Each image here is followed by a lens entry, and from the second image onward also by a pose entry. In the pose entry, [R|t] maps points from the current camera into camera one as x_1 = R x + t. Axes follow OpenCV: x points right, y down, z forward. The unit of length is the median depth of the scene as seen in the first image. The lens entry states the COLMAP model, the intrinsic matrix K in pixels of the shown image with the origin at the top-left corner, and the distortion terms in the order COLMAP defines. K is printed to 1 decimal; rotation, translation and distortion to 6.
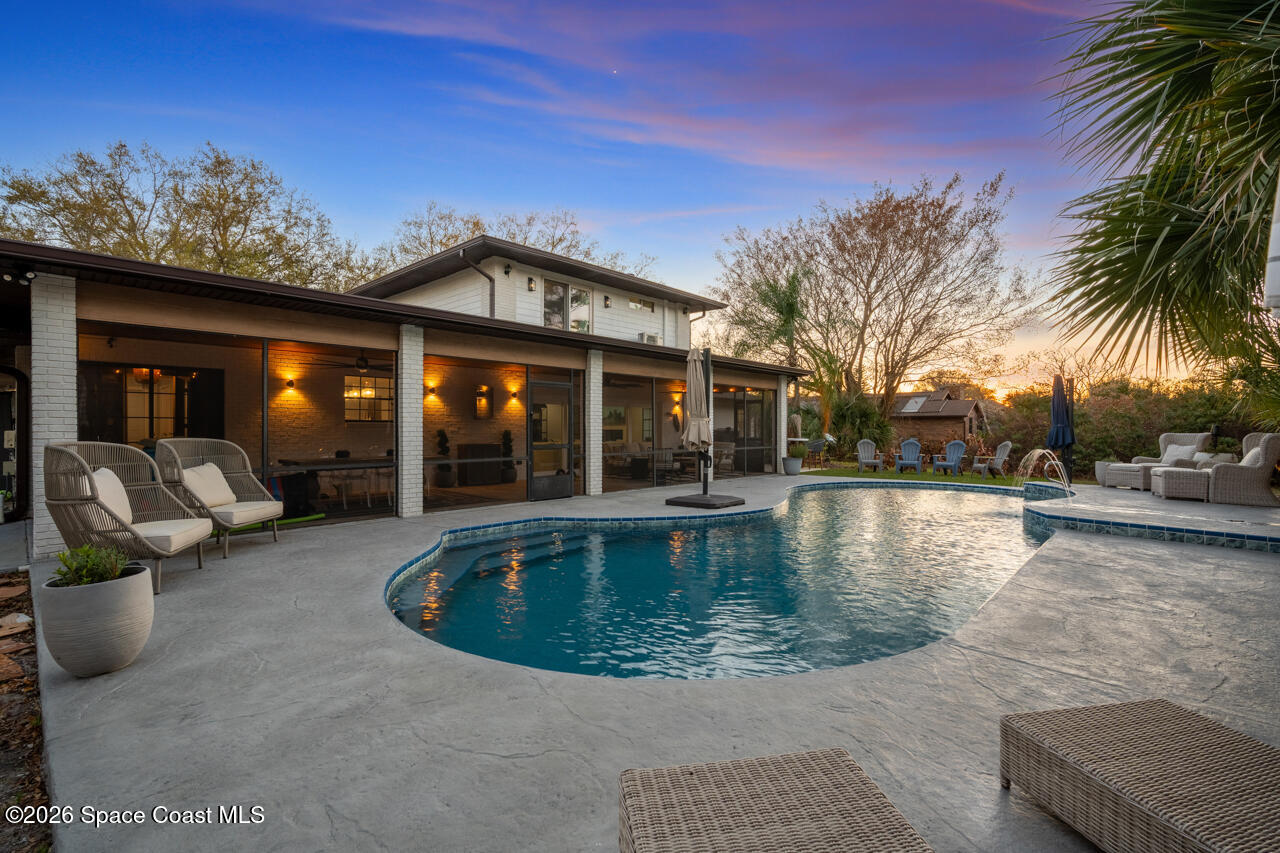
lens RADIAL K [[581.4, 0, 639.7], [0, 581.4, 429.0], [0, 0, 1]] dist [-0.004943, 0.000100]
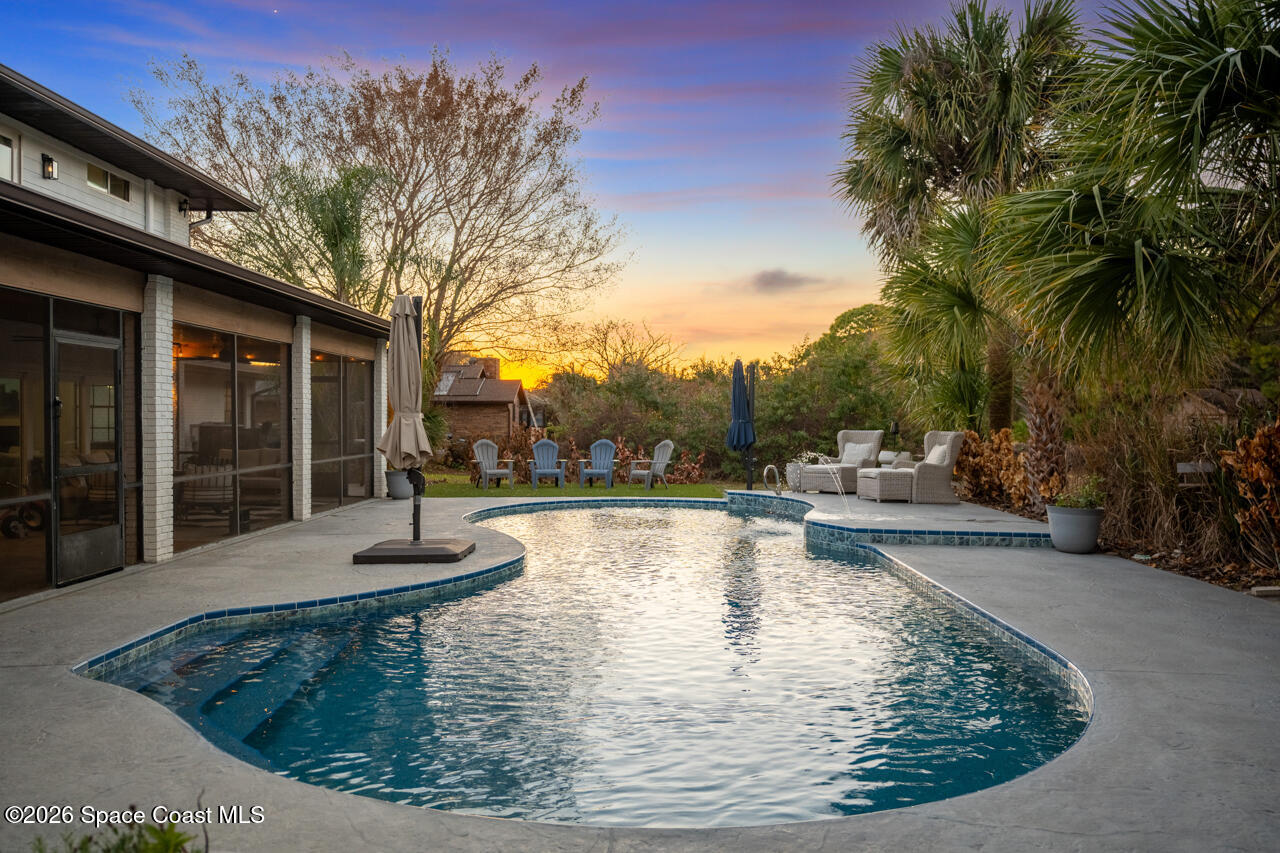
lens RADIAL K [[936.1, 0, 642.0], [0, 936.1, 432.2], [0, 0, 1]] dist [-0.000177, 0.000754]
pose [[0.742055, -0.009881, 0.670267, -0.345898], [-0.001568, 0.999863, 0.016476, -0.014699], [-0.670338, -0.013277, 0.741937, 0.119552]]
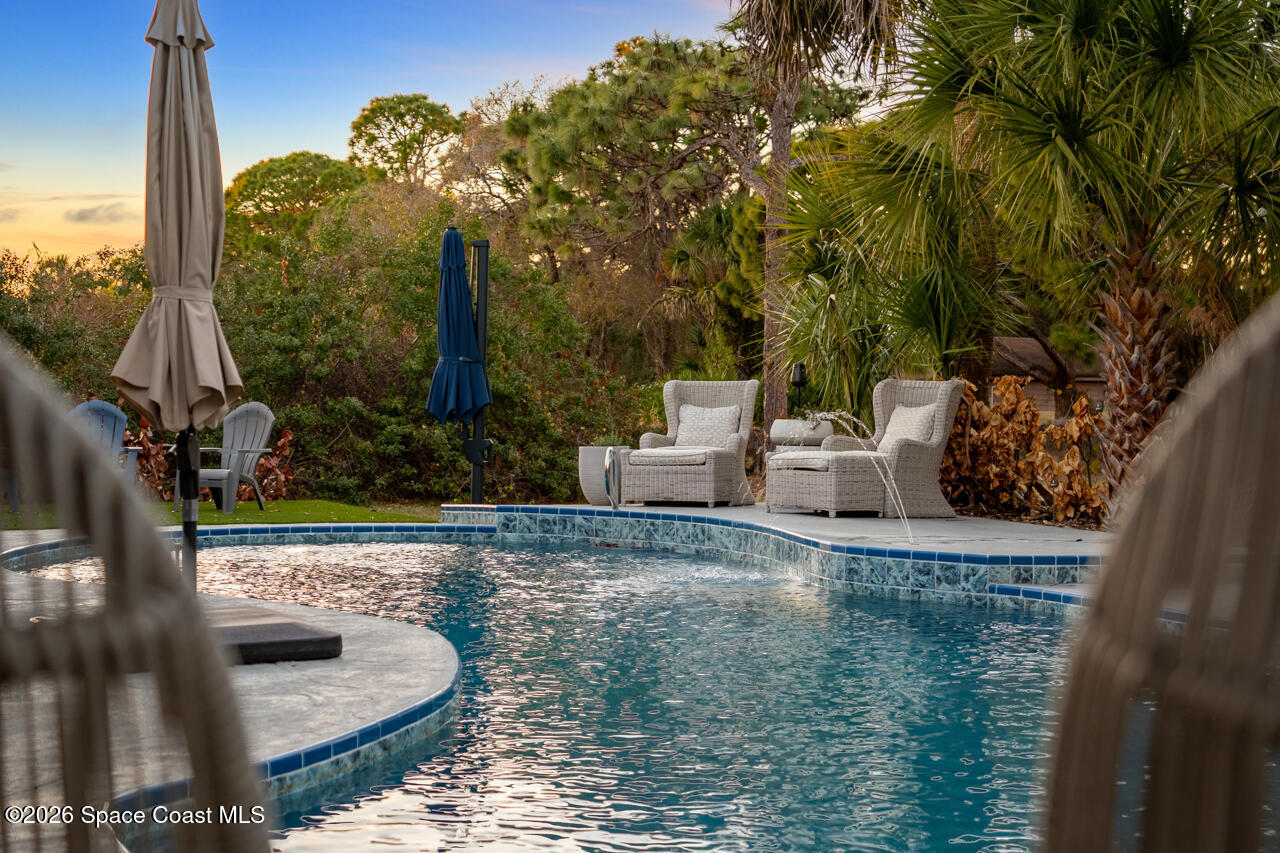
lens RADIAL K [[1906.4, 0, 640.1], [0, 1906.4, 426.1], [0, 0, 1]] dist [0.064541, 0.000000]
pose [[0.361482, -0.011294, 0.932311, -0.534308], [-0.011612, 0.999795, 0.016614, 0.019972], [-0.932307, -0.016832, 0.361277, 0.515905]]
